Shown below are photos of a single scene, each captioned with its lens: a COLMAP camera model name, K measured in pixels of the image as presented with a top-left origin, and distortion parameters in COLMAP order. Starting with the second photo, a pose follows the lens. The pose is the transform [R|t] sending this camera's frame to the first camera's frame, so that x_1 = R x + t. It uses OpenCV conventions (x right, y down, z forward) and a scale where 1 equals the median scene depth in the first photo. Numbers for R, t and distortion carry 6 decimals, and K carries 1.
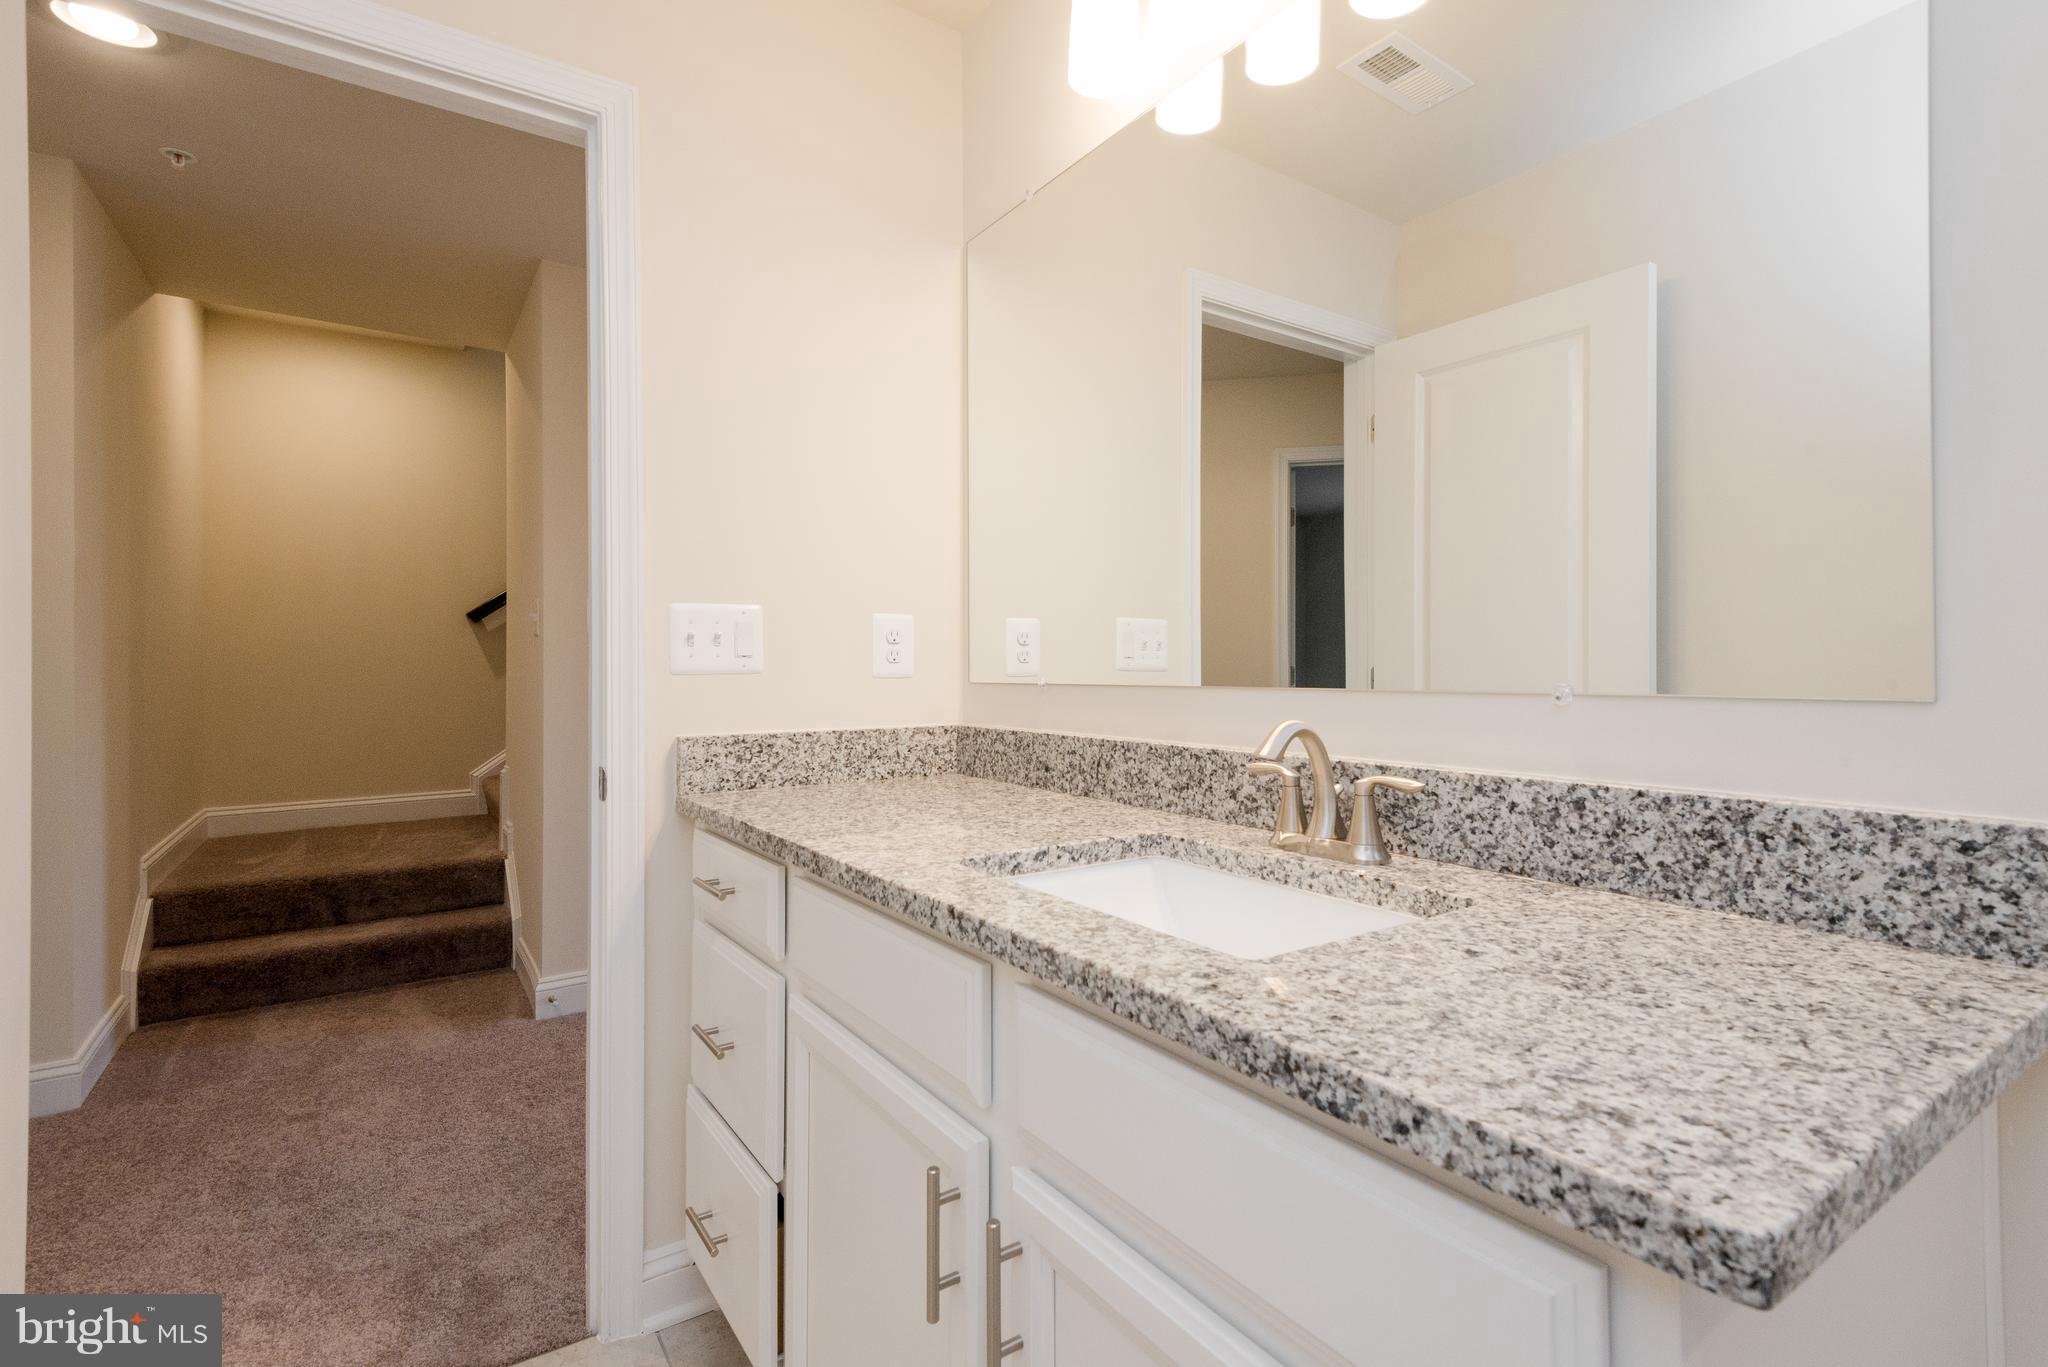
lens RADIAL K [[928.6, 0, 1016.0], [0, 928.6, 665.6], [0, 0, 1]] dist [0.024112, -0.006578]
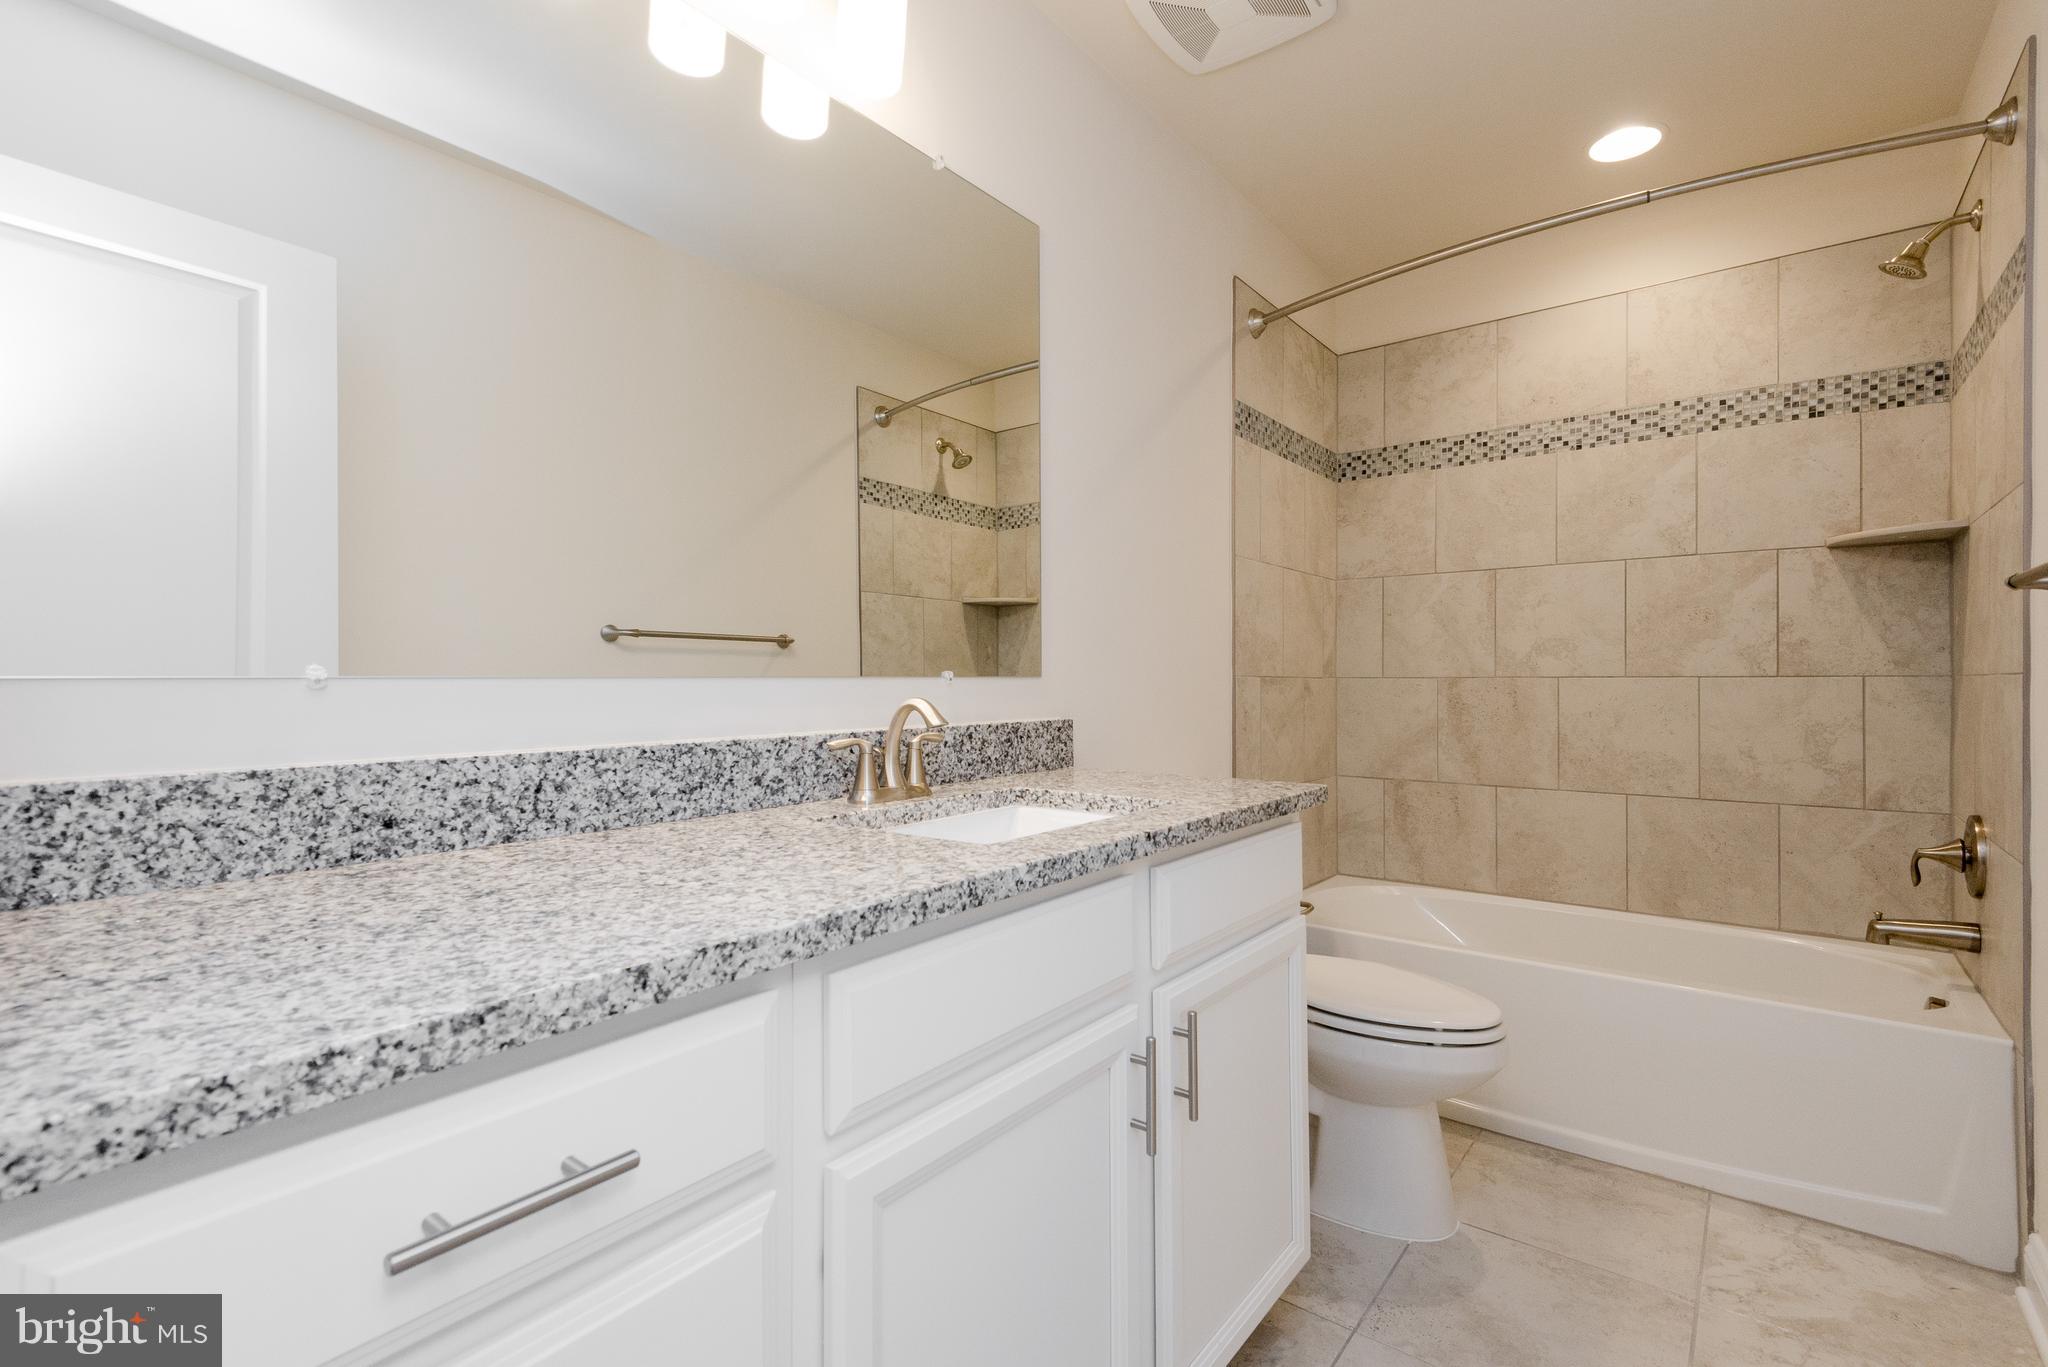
lens RADIAL K [[928.6, 0, 1027.1], [0, 928.6, 694.1], [0, 0, 1]] dist [0.024112, -0.006578]
pose [[-0.307428, -0.006563, 0.951549, -0.847435], [0.004695, 0.999954, 0.008414, 0.036704], [-0.951560, 0.007054, -0.307383, 1.054992]]
